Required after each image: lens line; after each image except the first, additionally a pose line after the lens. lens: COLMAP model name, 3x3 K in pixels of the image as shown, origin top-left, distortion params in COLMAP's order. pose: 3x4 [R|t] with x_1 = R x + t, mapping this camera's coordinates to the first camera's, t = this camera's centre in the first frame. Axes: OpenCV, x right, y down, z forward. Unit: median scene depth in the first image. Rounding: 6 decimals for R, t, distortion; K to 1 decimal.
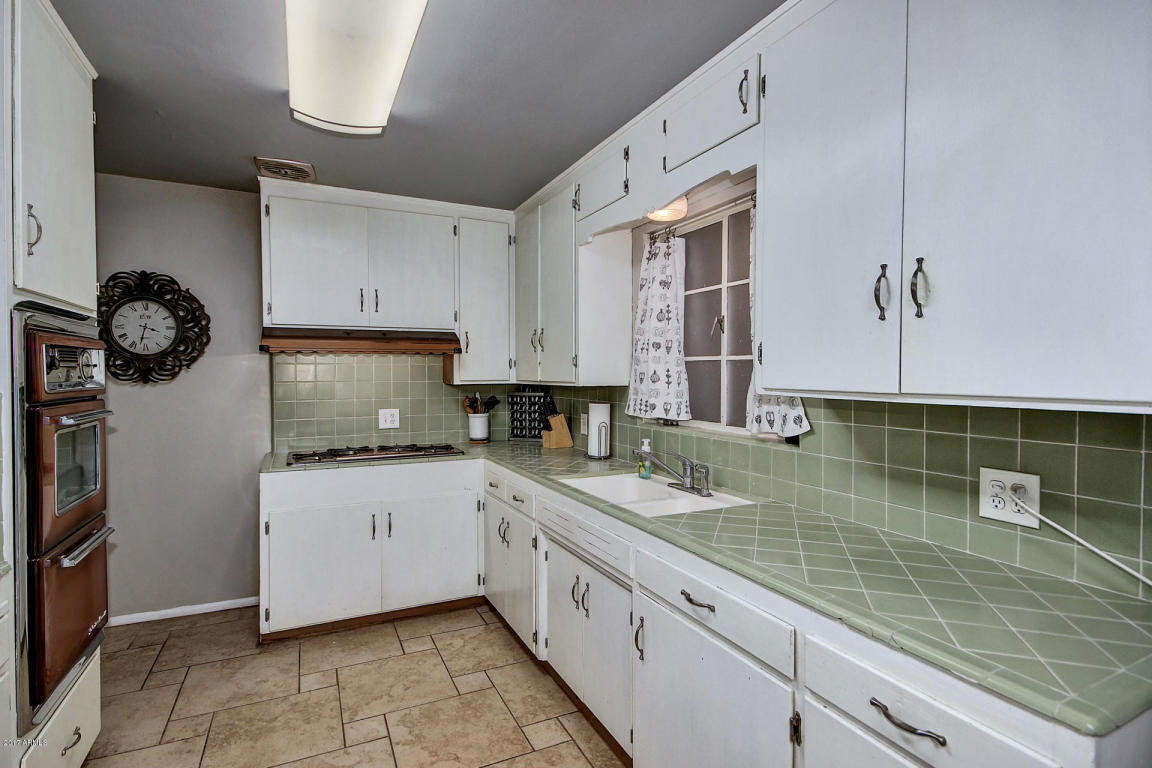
lens RADIAL K [[564.0, 0, 576.0], [0, 564.0, 384.0], [0, 0, 1]] dist [0.026852, -0.000439]
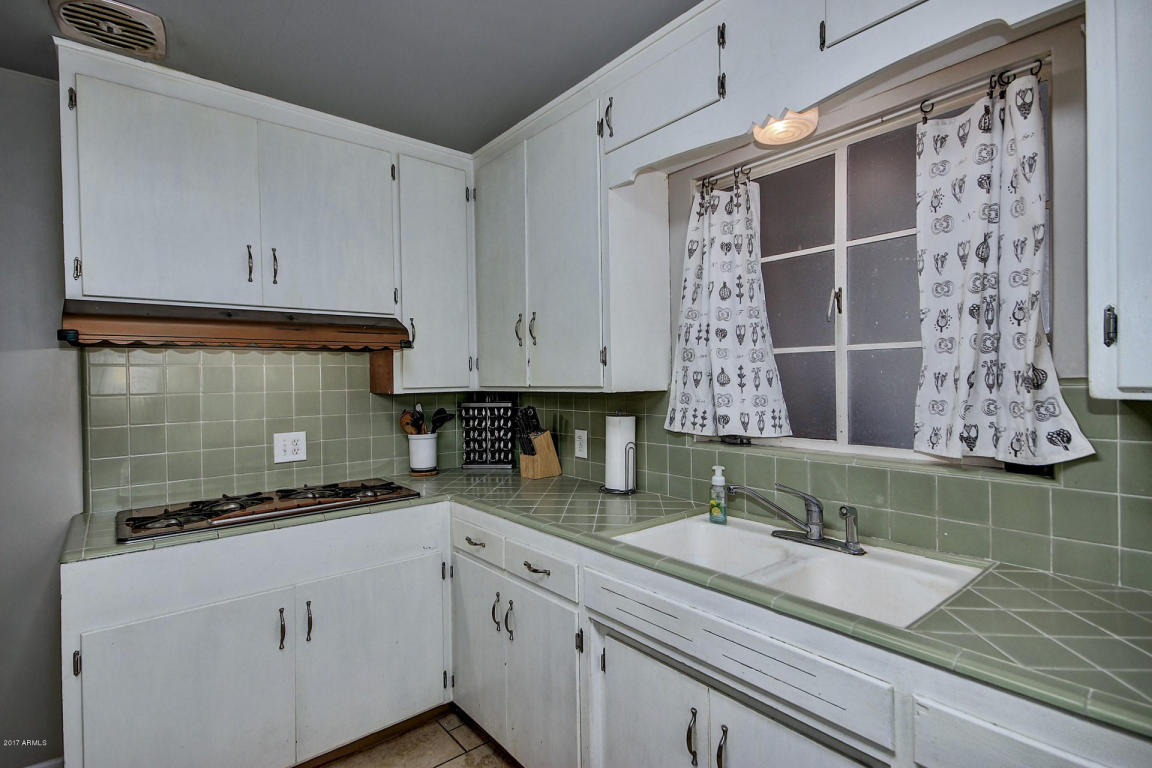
lens RADIAL K [[555.7, 0, 576.0], [0, 555.7, 384.0], [0, 0, 1]] dist [0.025708, -0.008893]
pose [[0.972500, -0.015187, 0.232407, -0.187818], [0.018247, 0.999773, -0.011020, 0.000339], [-0.232187, 0.014958, 0.972556, 0.337598]]
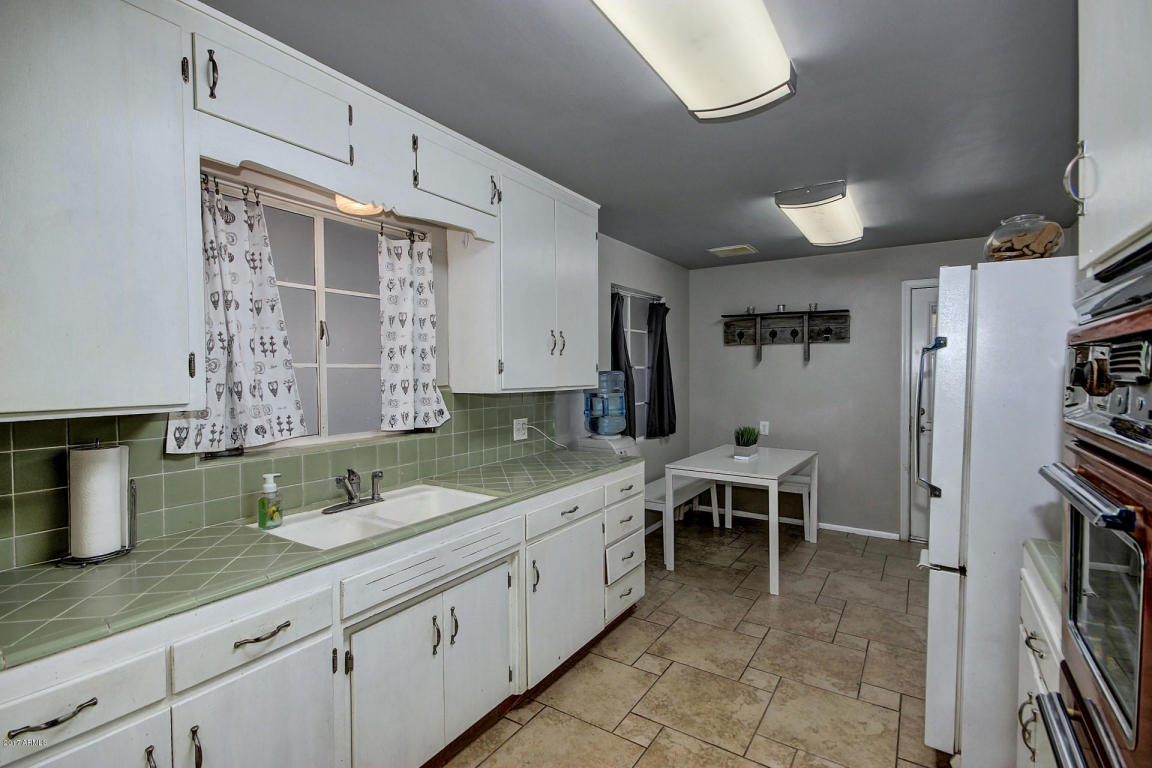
lens RADIAL K [[533.5, 0, 571.7], [0, 533.5, 382.1], [0, 0, 1]] dist [-0.001686, -0.000556]
pose [[-0.508858, -0.015968, 0.860702, -0.607197], [0.020641, 0.999314, 0.030742, -0.031115], [-0.860603, 0.033409, -0.508180, 0.922687]]
